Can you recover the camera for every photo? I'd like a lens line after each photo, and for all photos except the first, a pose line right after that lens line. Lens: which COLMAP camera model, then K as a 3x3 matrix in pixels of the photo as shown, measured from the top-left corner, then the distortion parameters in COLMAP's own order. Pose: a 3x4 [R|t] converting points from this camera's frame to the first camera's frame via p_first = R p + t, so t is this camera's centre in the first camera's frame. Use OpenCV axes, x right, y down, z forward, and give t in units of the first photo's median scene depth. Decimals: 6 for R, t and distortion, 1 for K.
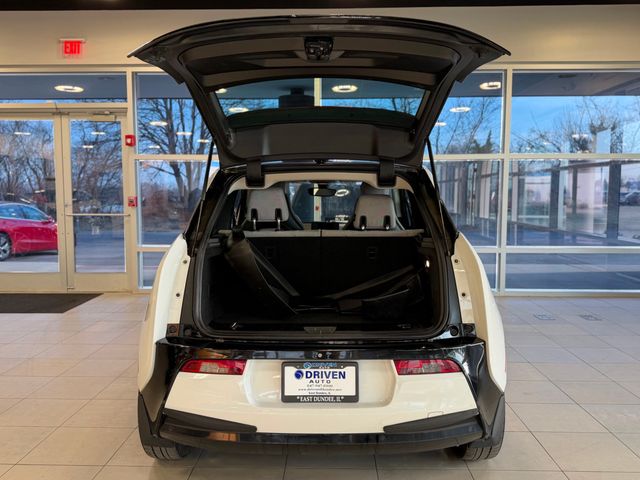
lens RADIAL K [[530.1, 0, 320.0], [0, 530.1, 240.0], [0, 0, 1]] dist [0.120564, -0.002420]
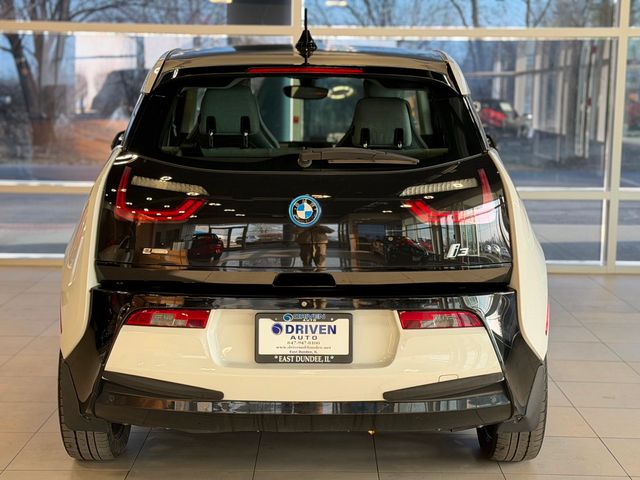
lens RADIAL K [[1130.1, 0, 320.0], [0, 1130.1, 240.0], [0, 0, 1]] dist [0.161673, -0.014194]
pose [[0.999733, 0.008063, 0.021656, -0.013467], [-0.008986, 0.999040, 0.042871, 0.049705], [-0.021290, -0.043054, 0.998846, -0.655433]]
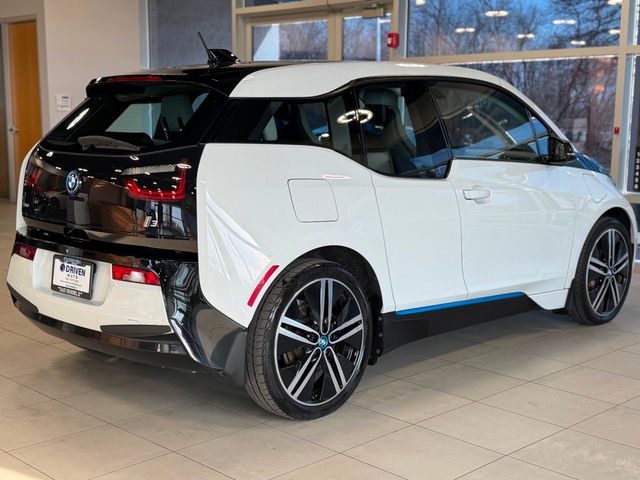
lens RADIAL K [[887.2, 0, 320.0], [0, 887.2, 240.0], [0, 0, 1]] dist [0.211868, -0.574533]
pose [[0.722892, 0.104900, -0.682951, 1.565742], [-0.072154, 0.994465, 0.076374, 0.021307], [0.687183, -0.005933, 0.726460, 0.040969]]
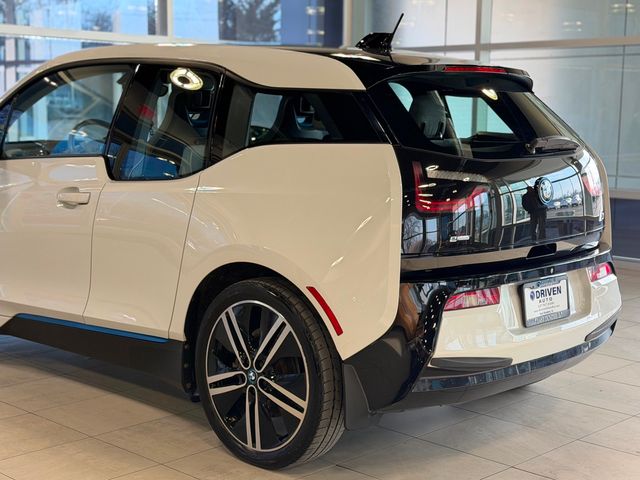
lens RADIAL K [[1051.4, 0, 320.3], [0, 1051.4, 285.4], [0, 0, 1]] dist [0.287268, -0.034823]
pose [[0.675735, -0.118705, 0.727524, -1.571118], [0.058721, 0.992481, 0.107395, 0.022974], [-0.734802, -0.029850, 0.677624, 0.055180]]
